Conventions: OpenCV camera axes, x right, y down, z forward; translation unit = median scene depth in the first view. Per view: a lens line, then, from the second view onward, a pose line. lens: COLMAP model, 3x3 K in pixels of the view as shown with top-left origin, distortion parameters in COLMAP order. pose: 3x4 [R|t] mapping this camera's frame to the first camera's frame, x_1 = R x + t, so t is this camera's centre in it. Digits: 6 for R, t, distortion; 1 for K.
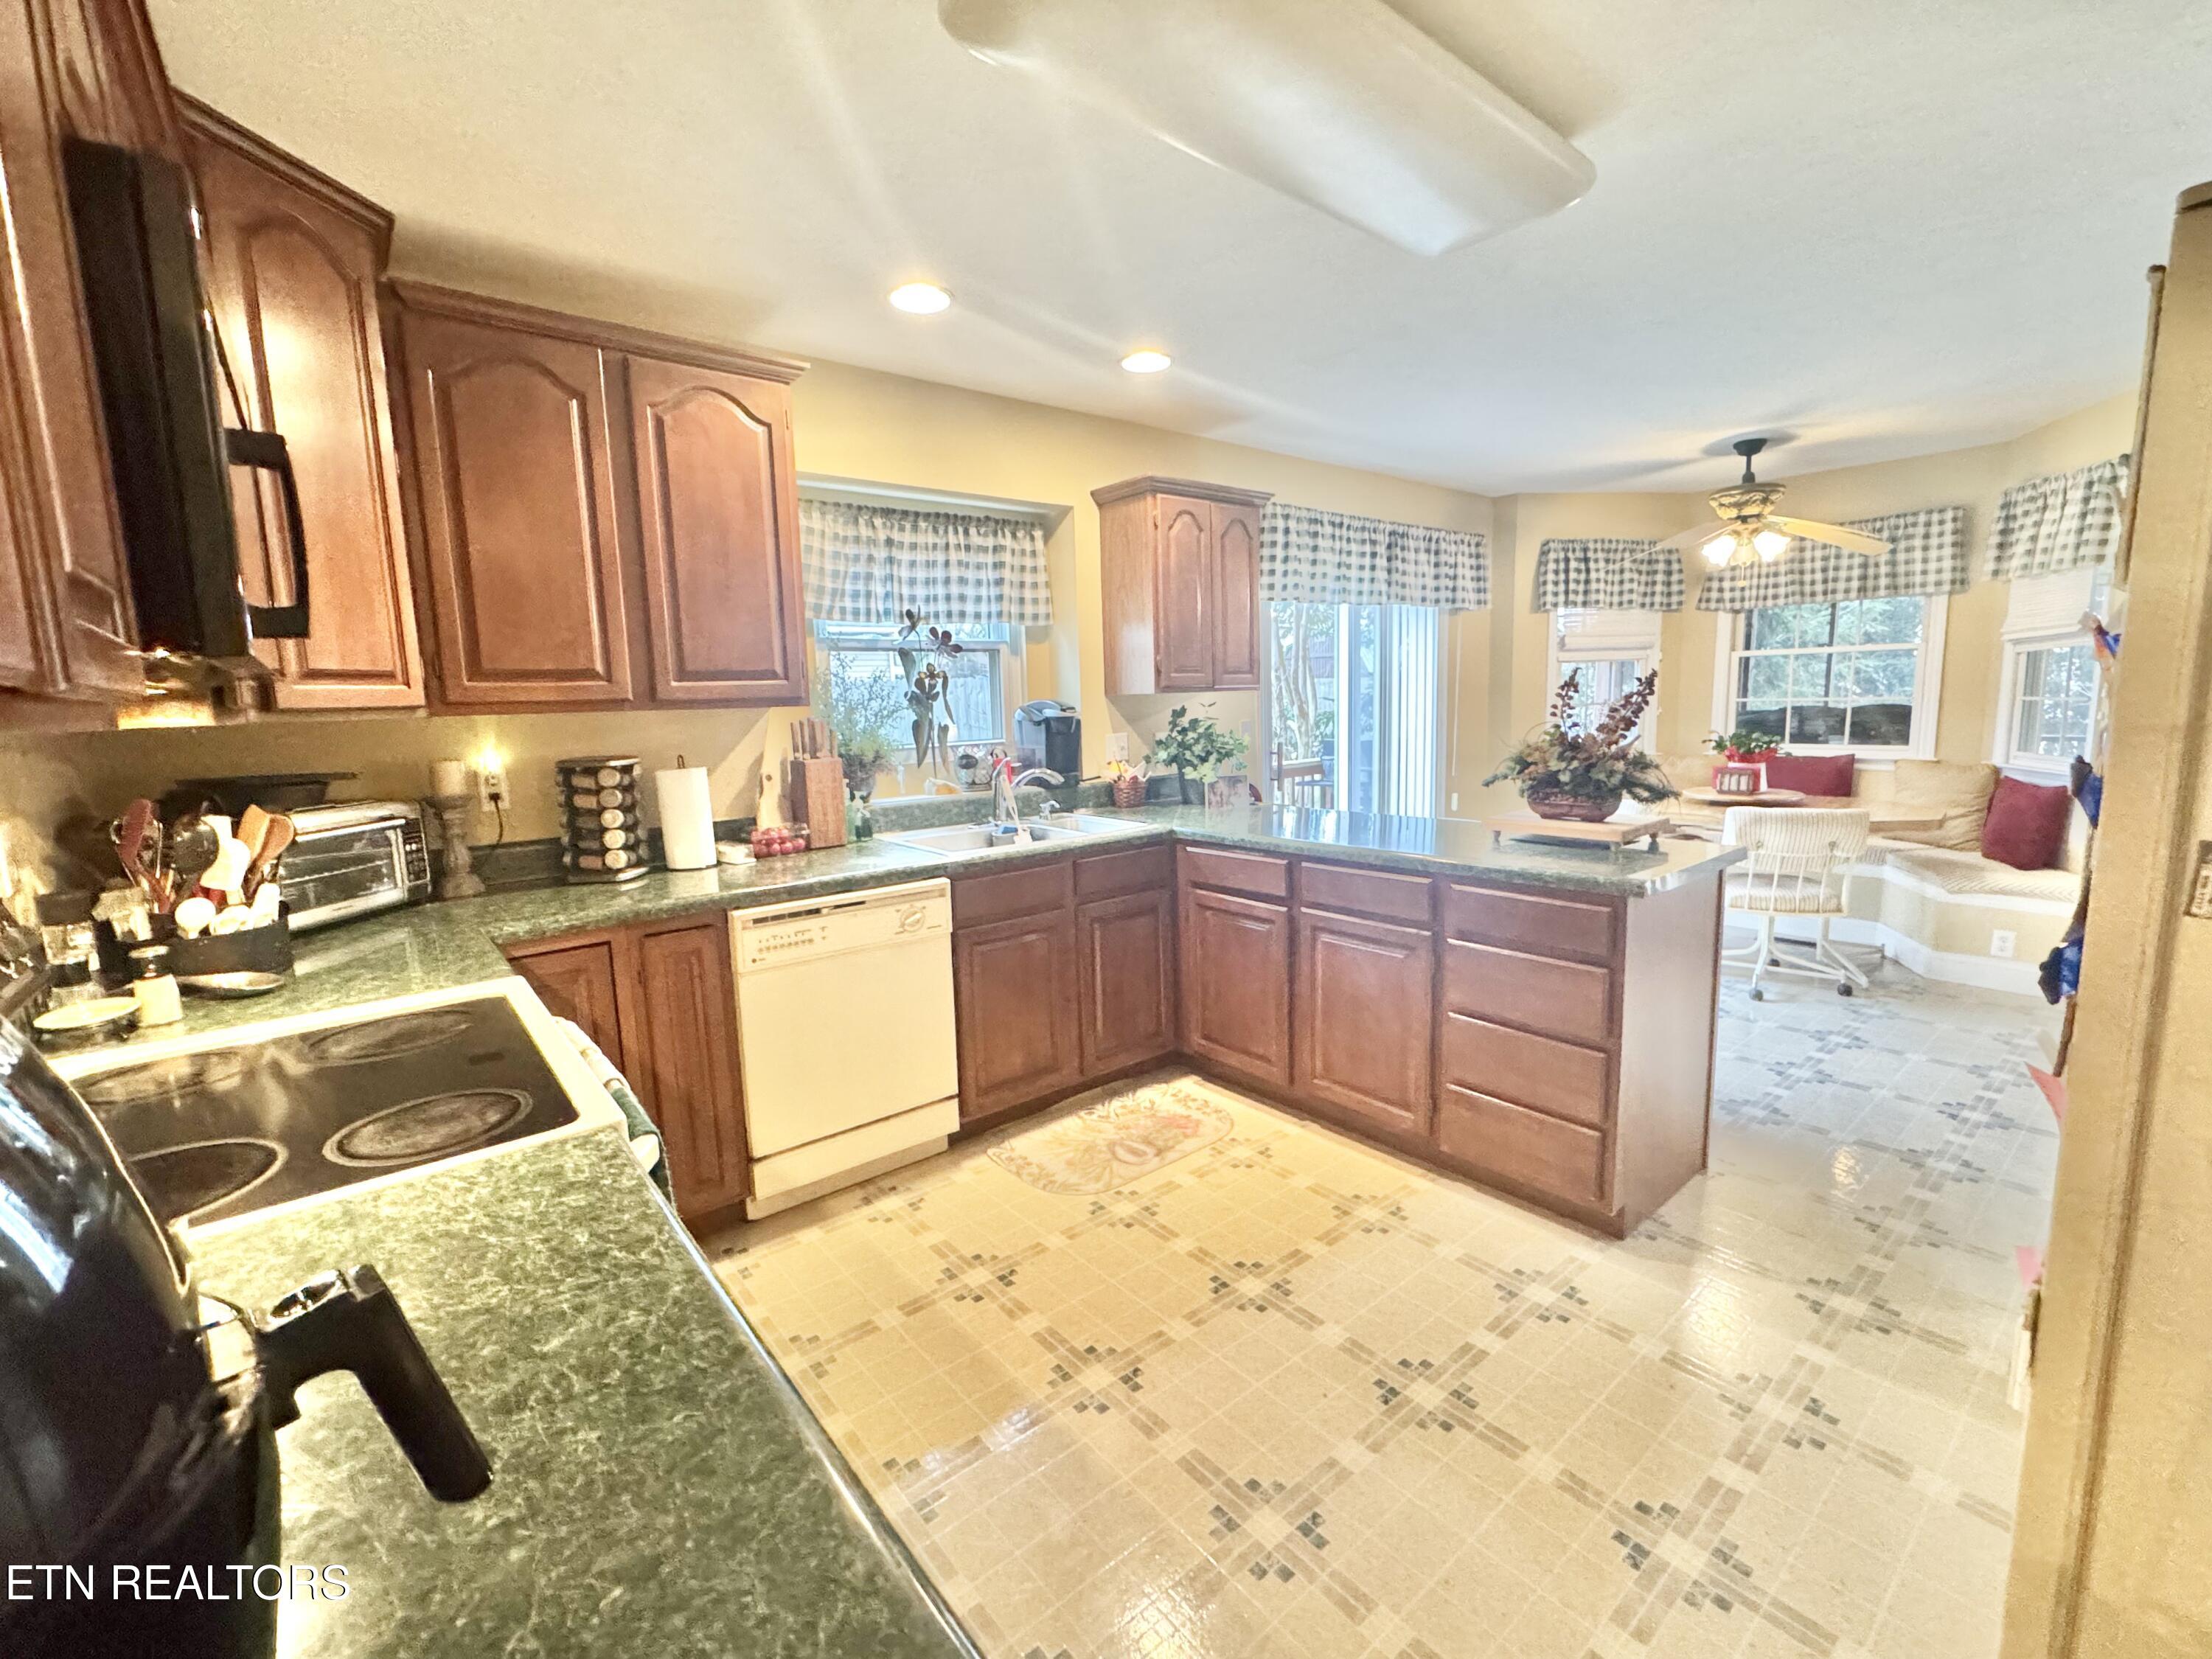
lens RADIAL K [[946.7, 0, 1116.7], [0, 946.7, 827.6], [0, 0, 1]] dist [-0.000885, 0.000434]
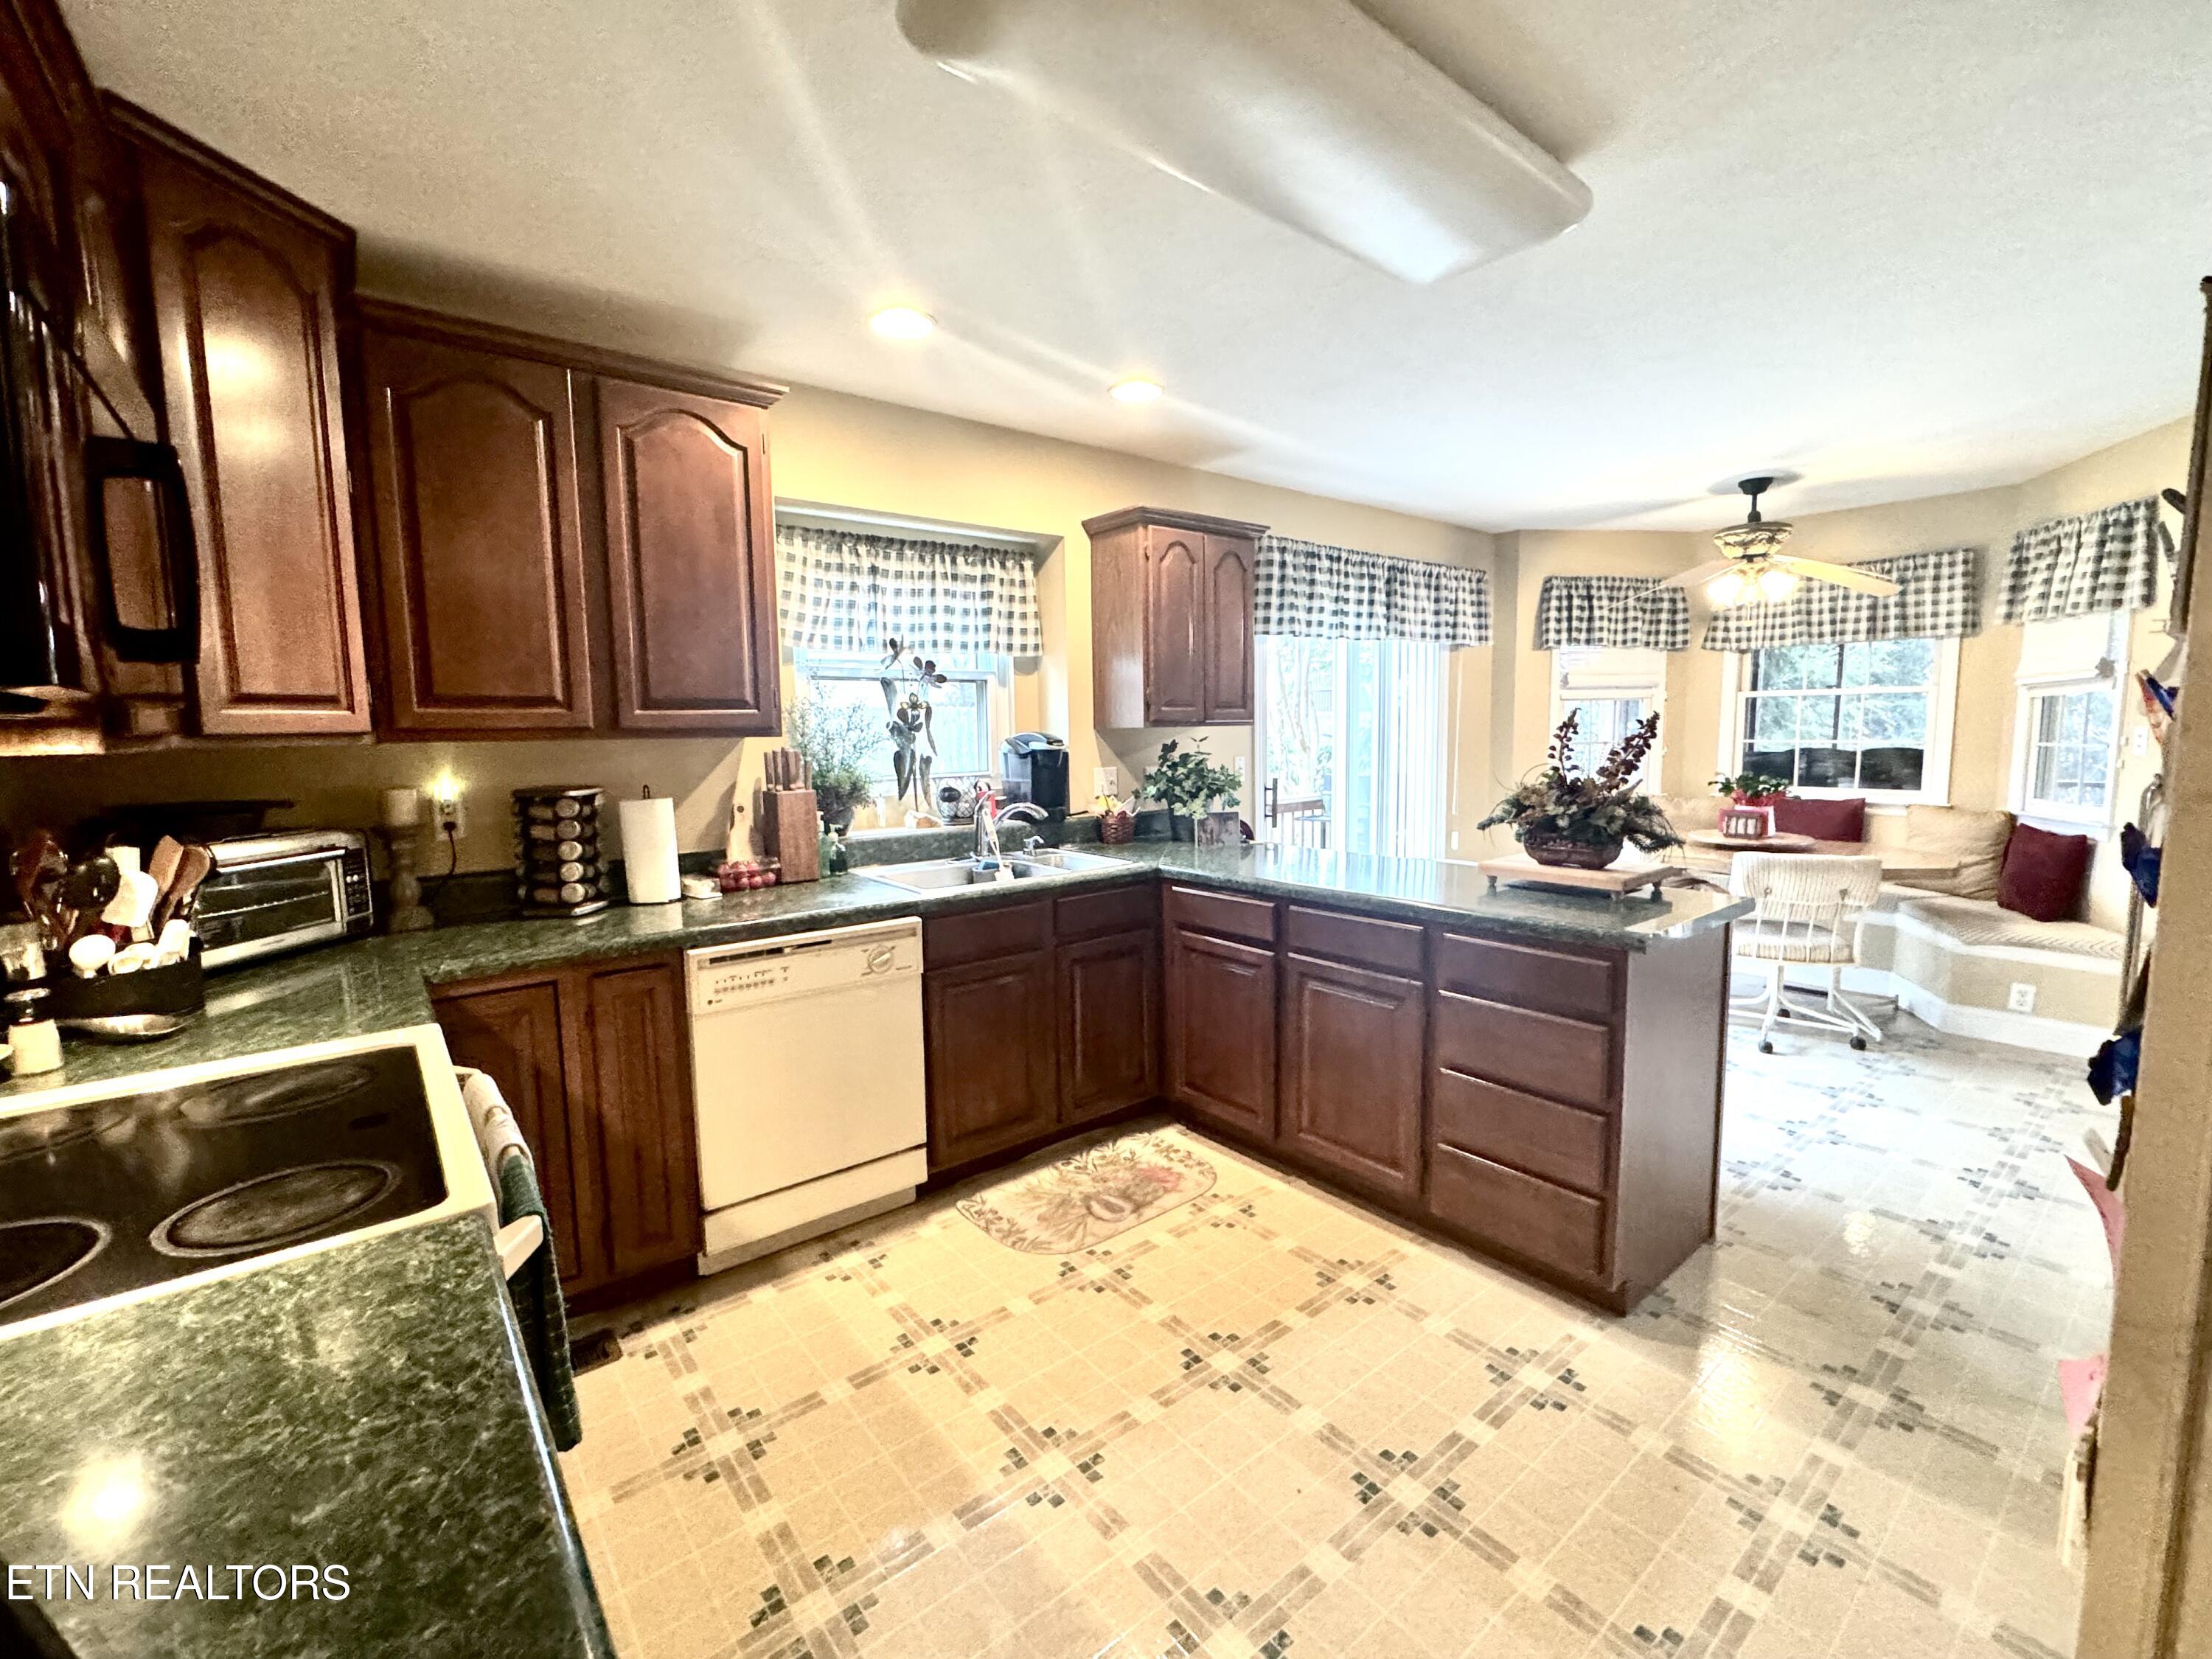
lens RADIAL K [[946.7, 0, 1115.9], [0, 946.7, 828.1], [0, 0, 1]] dist [-0.000885, 0.000434]
pose [[0.999869, 0.014831, -0.006519, 0.018519], [-0.015024, 0.999418, -0.030633, -0.007451], [0.006061, 0.030727, 0.999509, 0.027473]]
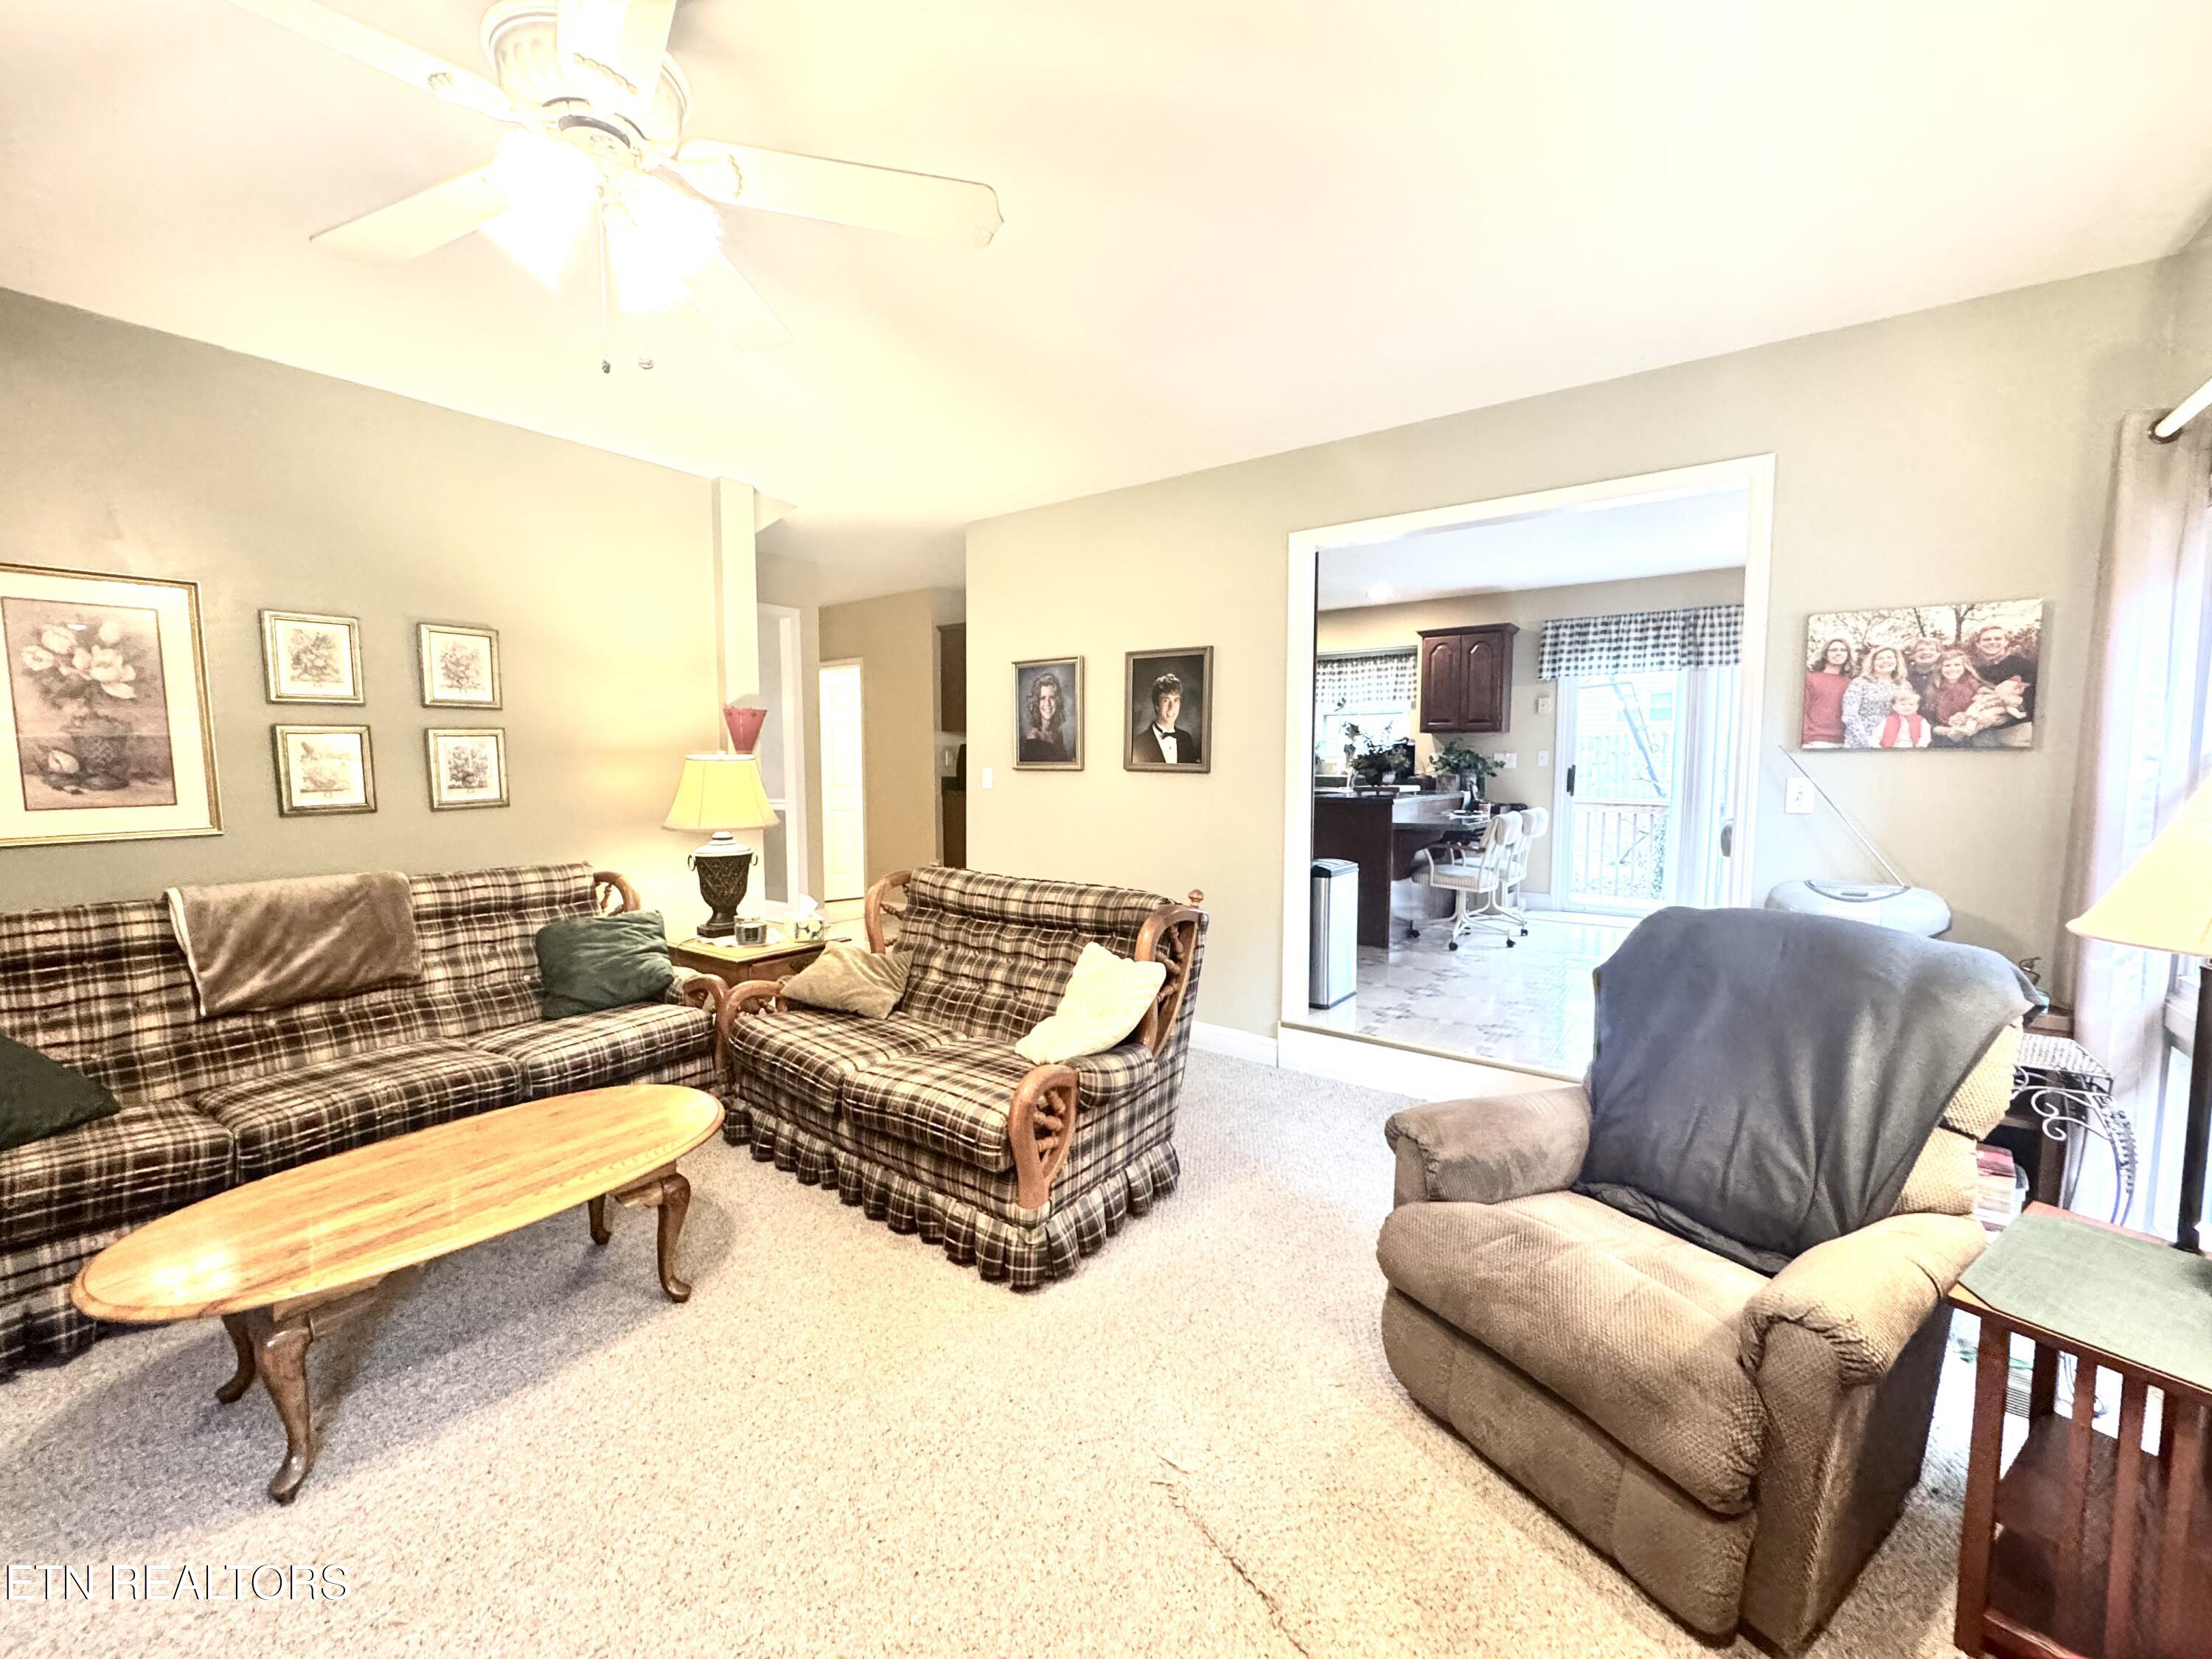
lens RADIAL K [[883.1, 0, 1107.2], [0, 883.1, 828.7], [0, 0, 1]] dist [-0.001970, -0.000340]
pose [[0.243057, 0.099985, -0.964845, 1.707301], [-0.141765, 0.987655, 0.066636, 0.029816], [0.959597, 0.120585, 0.254231, -0.114175]]
